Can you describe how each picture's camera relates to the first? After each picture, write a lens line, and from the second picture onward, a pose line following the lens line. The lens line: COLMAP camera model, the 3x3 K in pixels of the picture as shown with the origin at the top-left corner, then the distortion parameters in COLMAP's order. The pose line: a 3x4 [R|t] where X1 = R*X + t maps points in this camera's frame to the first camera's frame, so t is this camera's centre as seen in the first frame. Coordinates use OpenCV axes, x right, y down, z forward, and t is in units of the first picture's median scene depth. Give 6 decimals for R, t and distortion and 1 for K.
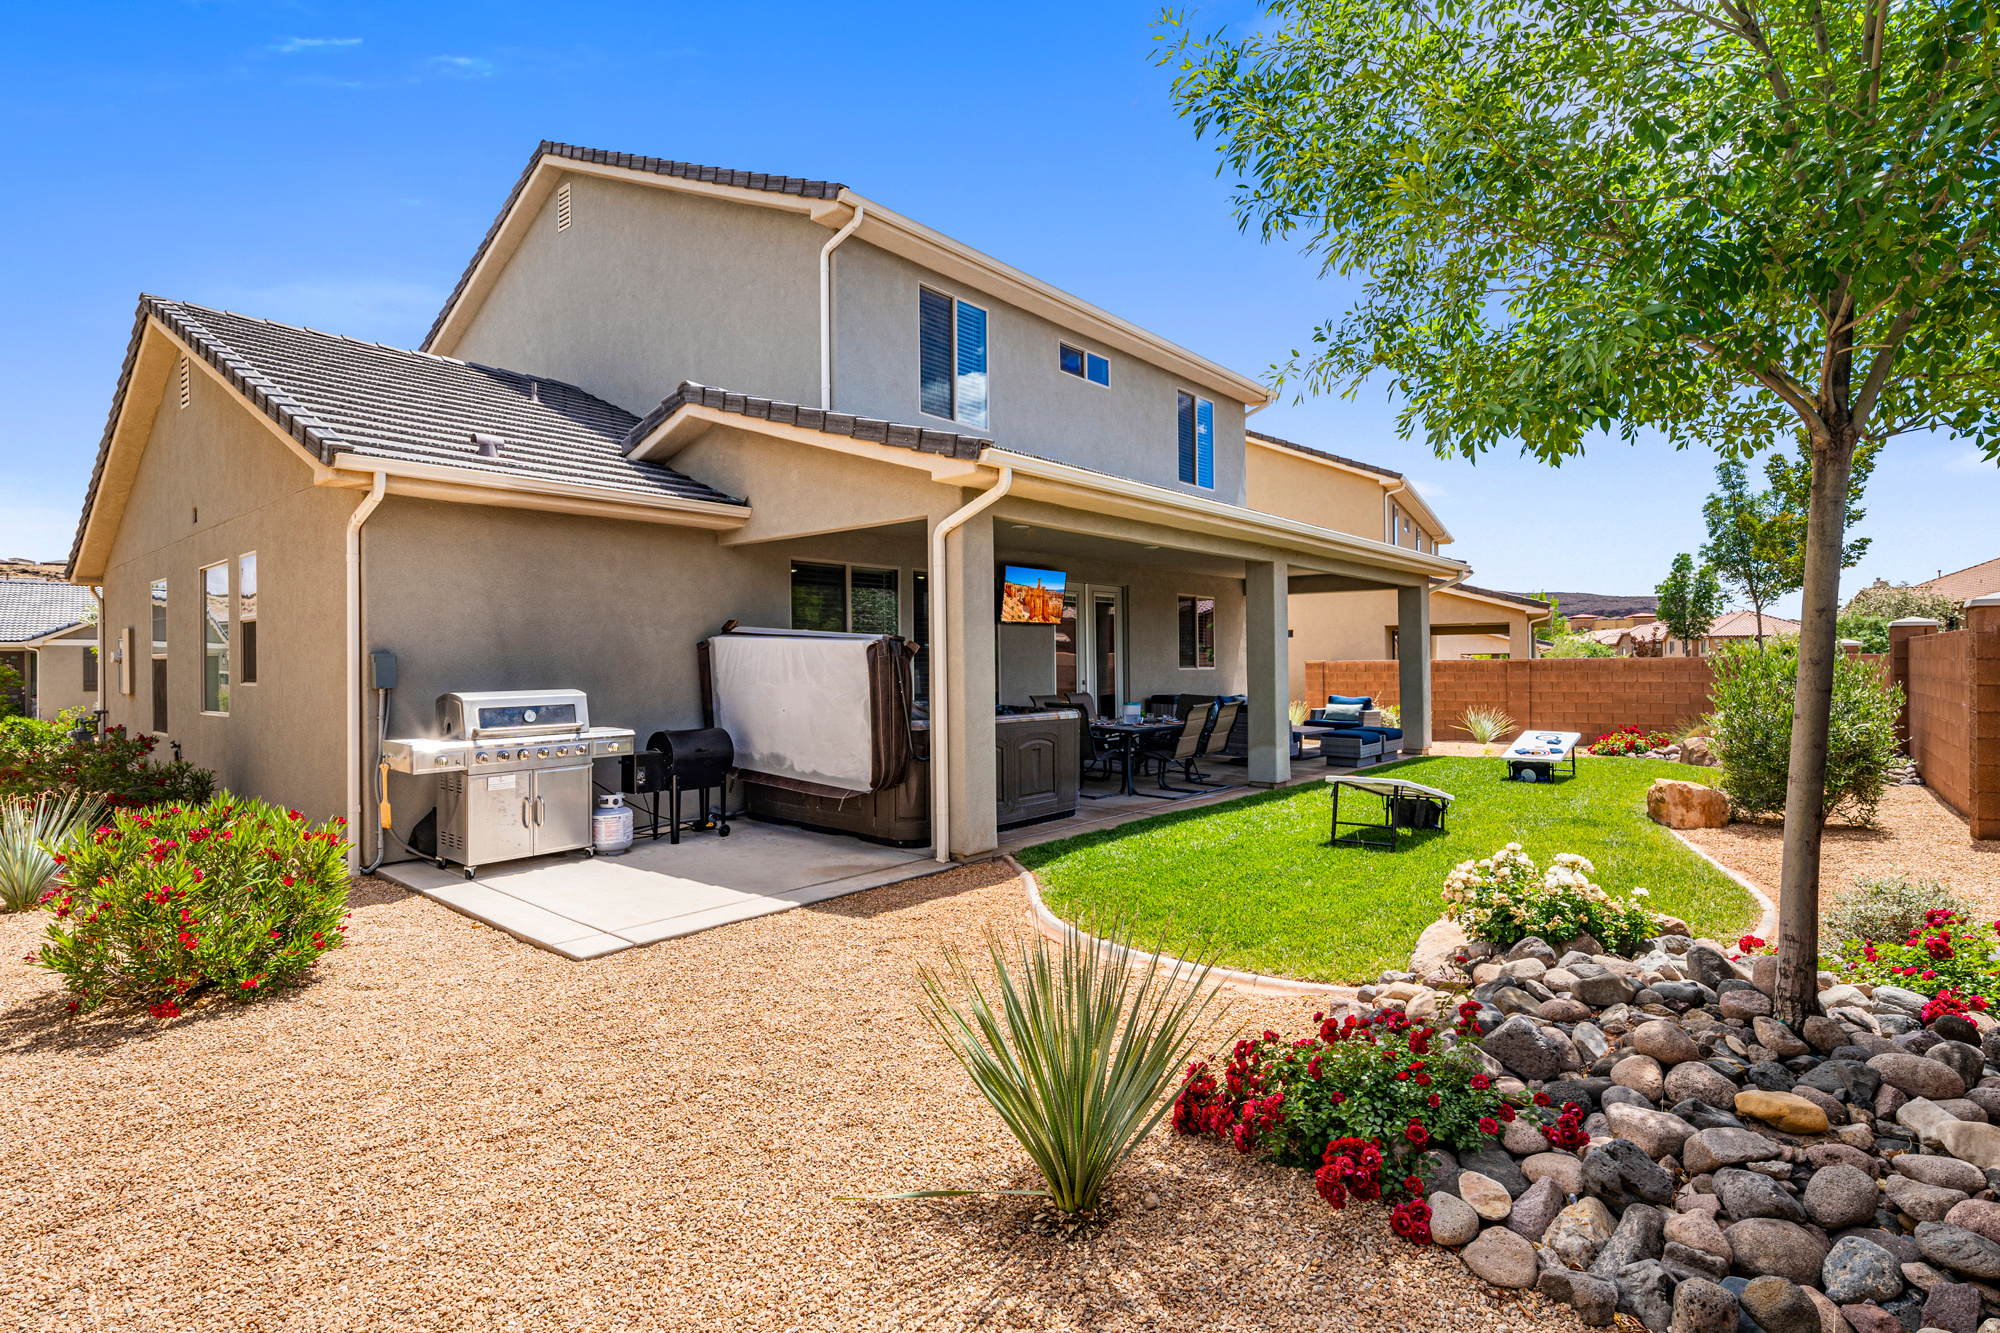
lens RADIAL K [[995.6, 0, 1011.3], [0, 995.6, 661.7], [0, 0, 1]] dist [0.000455, -0.000303]
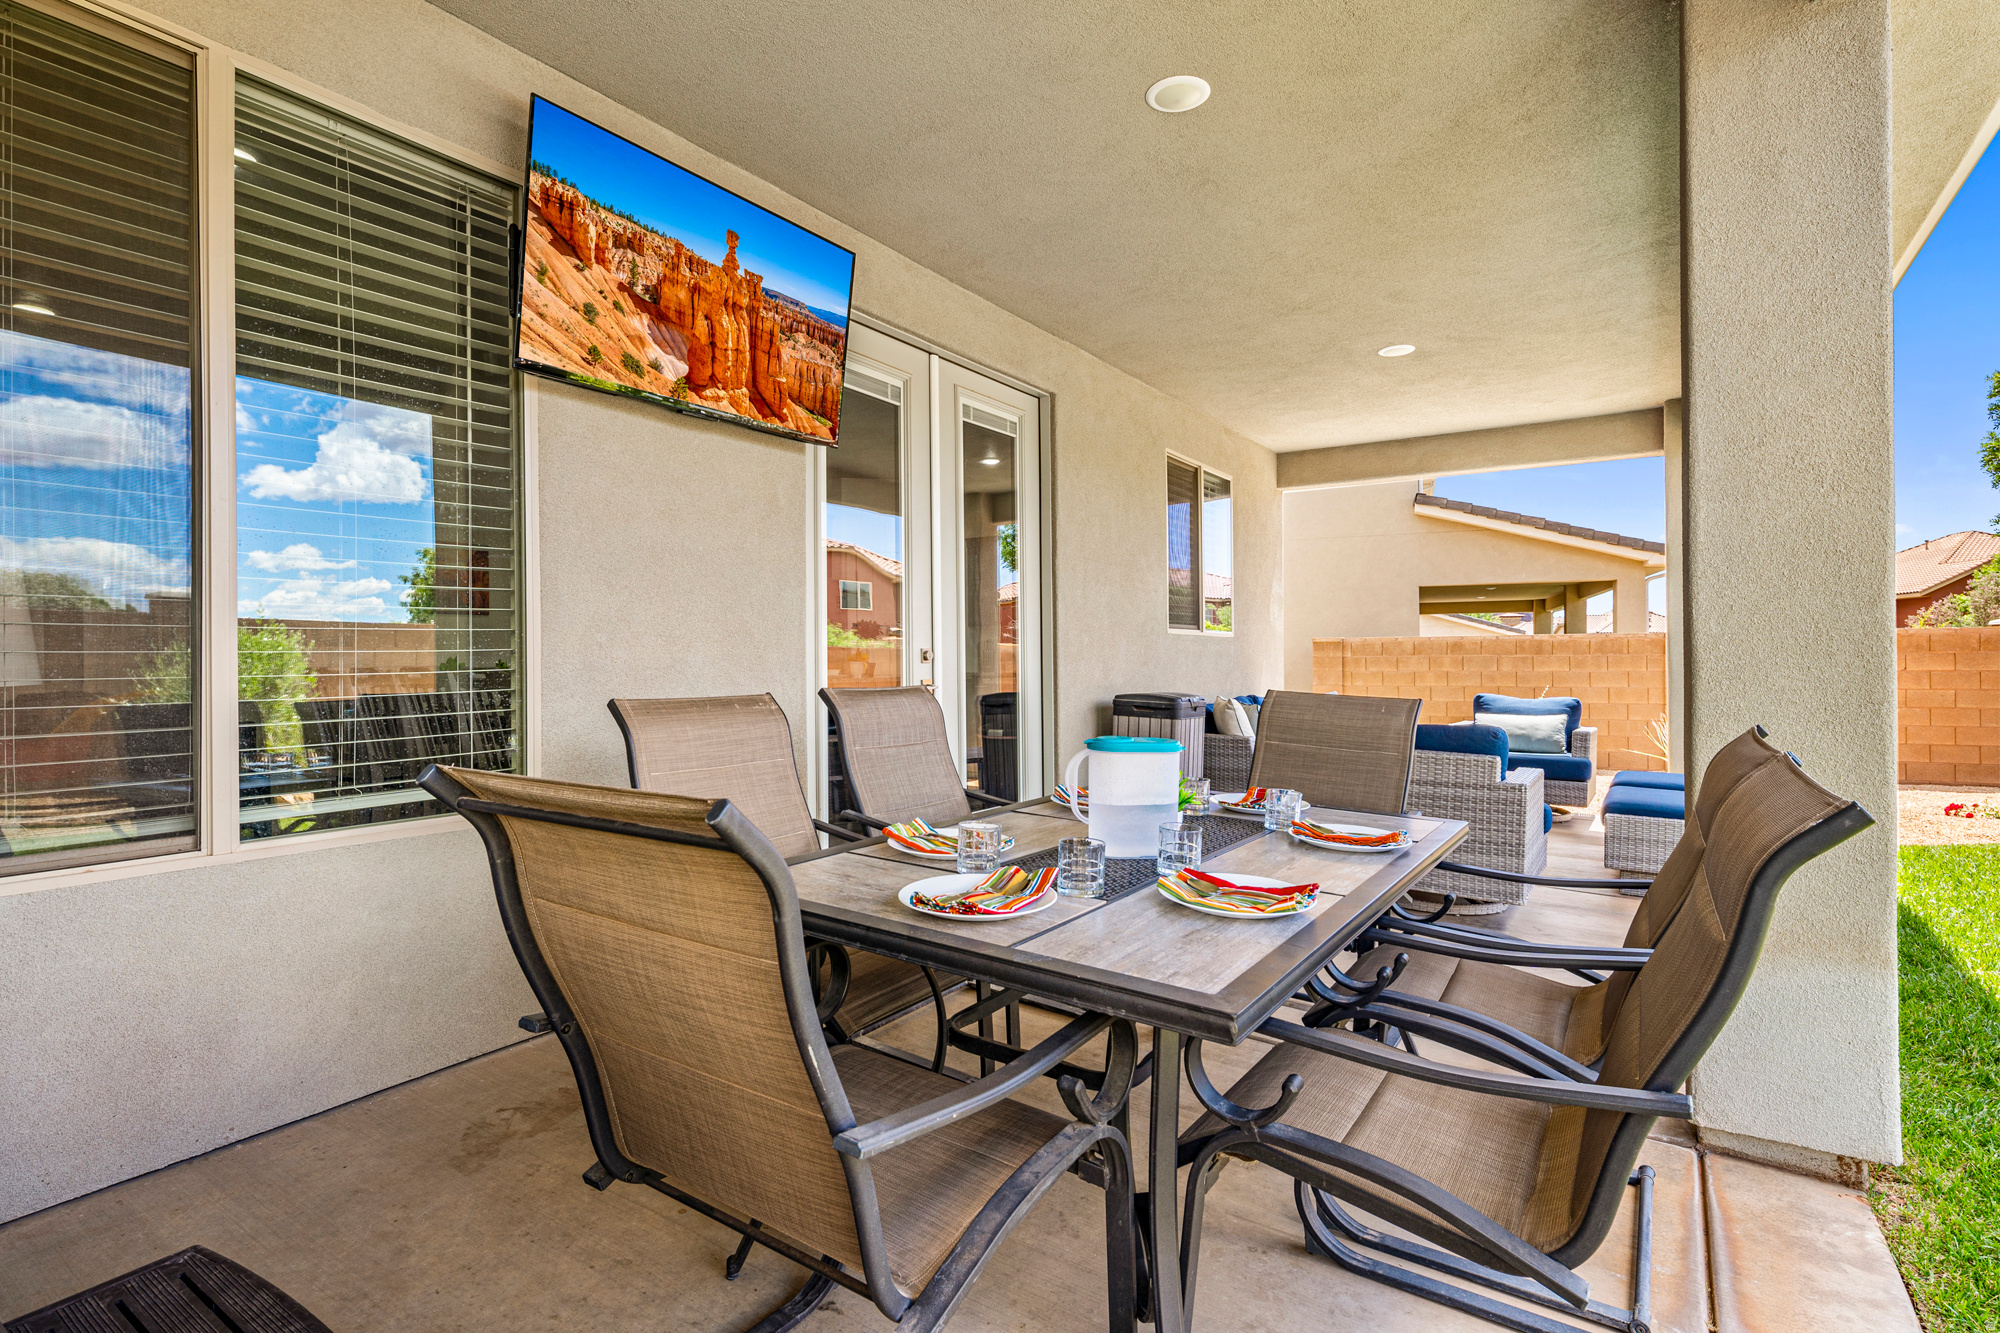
lens RADIAL K [[973.0, 0, 995.4], [0, 973.0, 693.5], [0, 0, 1]] dist [0.000797, 0.000334]
pose [[0.994428, 0.002544, 0.105388, 0.059896], [-0.006355, 0.999337, 0.035841, 0.020403], [-0.105227, -0.036311, 0.993785, 0.650565]]
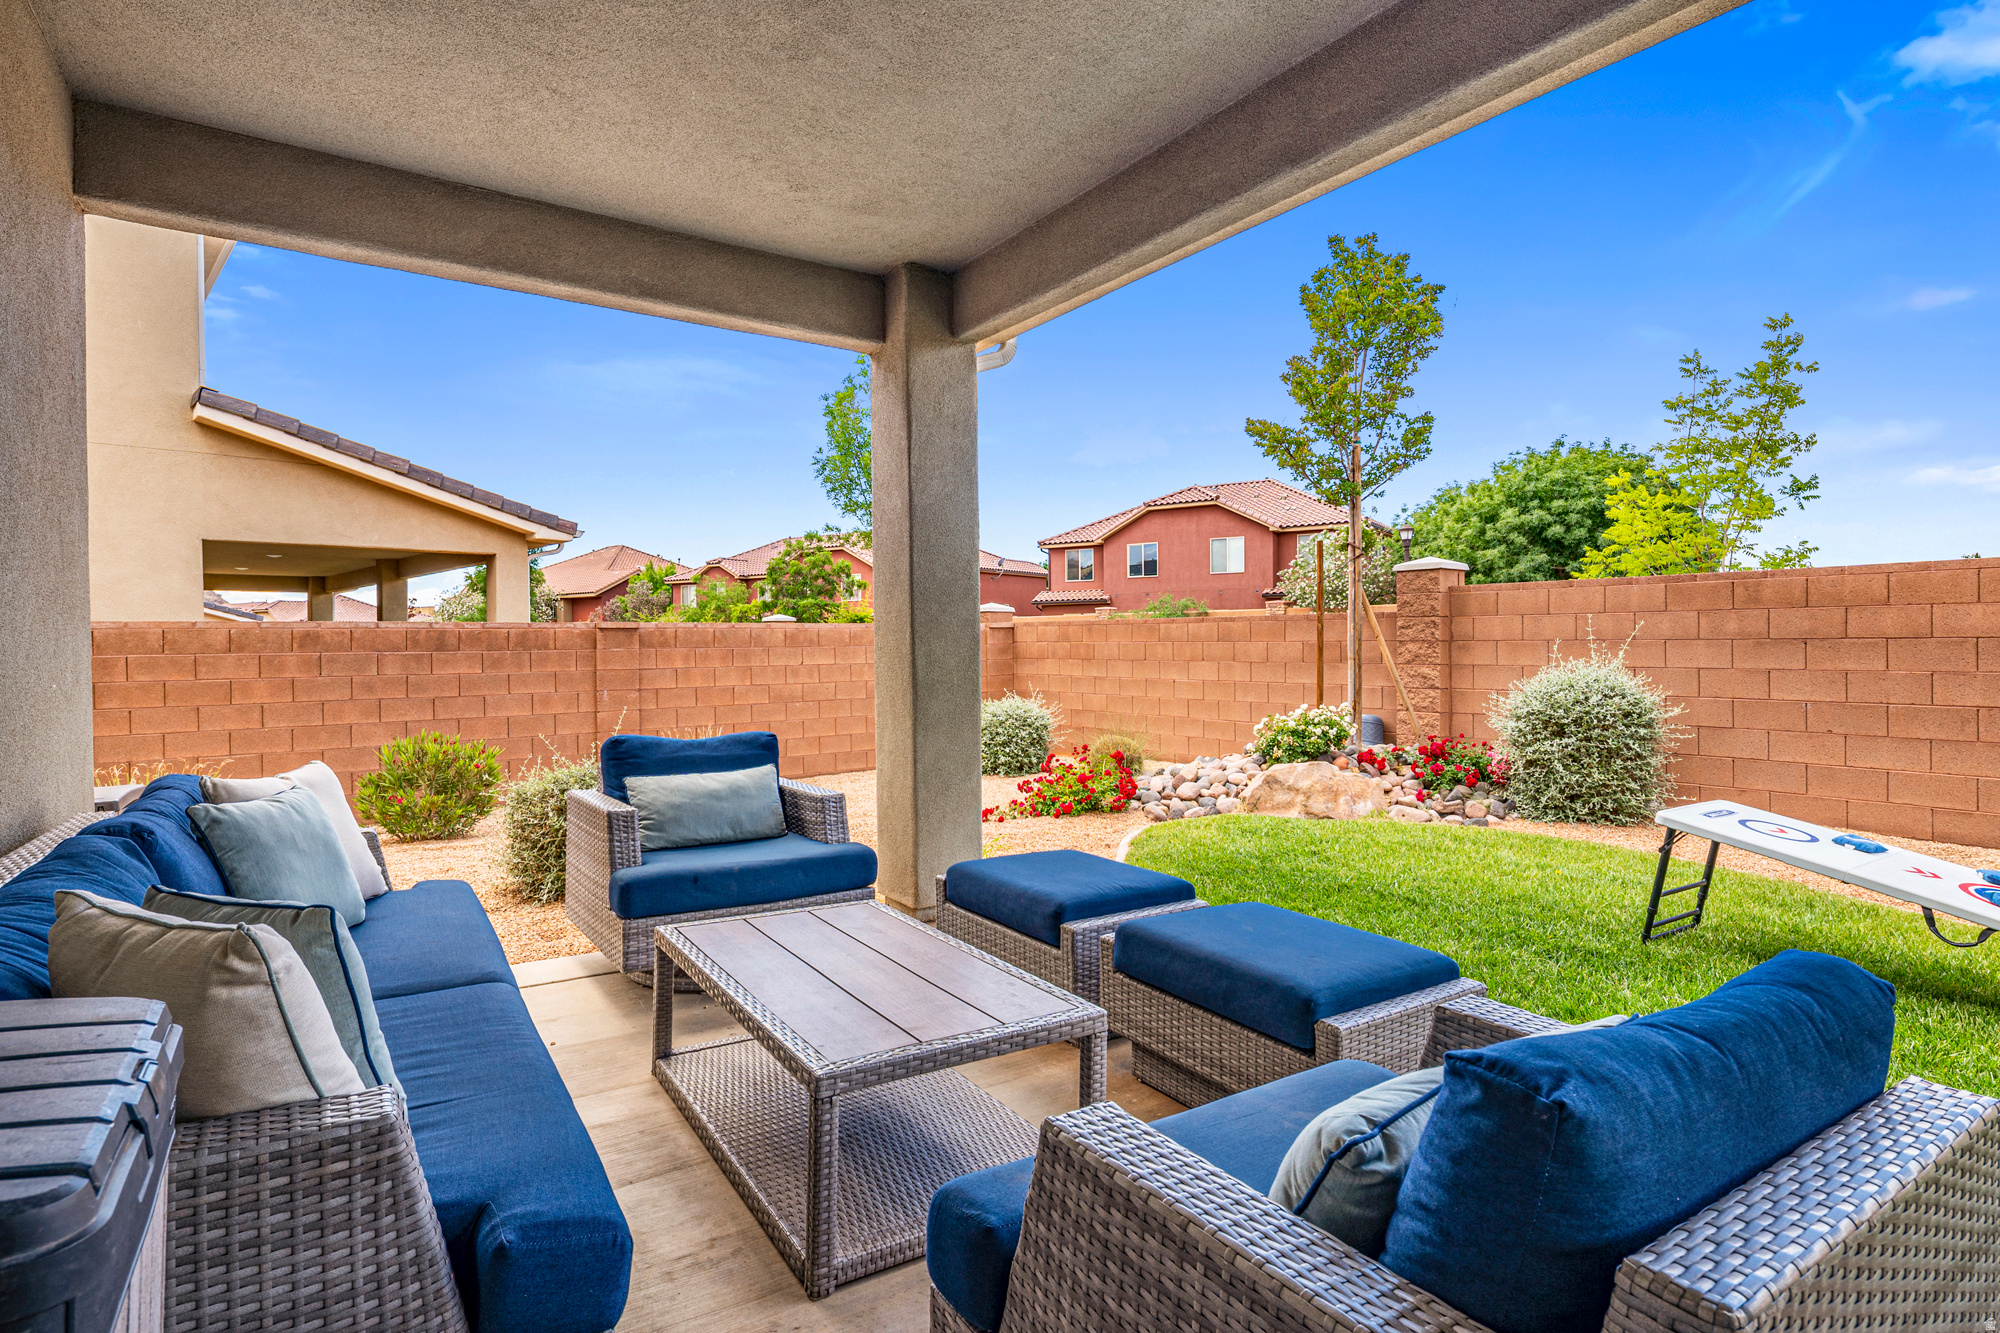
lens RADIAL K [[995.6, 0, 1011.3], [0, 995.6, 661.7], [0, 0, 1]] dist [0.000455, -0.000303]
pose [[0.274685, -0.010467, 0.961477, 0.113305], [0.001781, 0.999945, 0.010377, 0.016369], [-0.961533, -0.001138, 0.274688, 0.862870]]
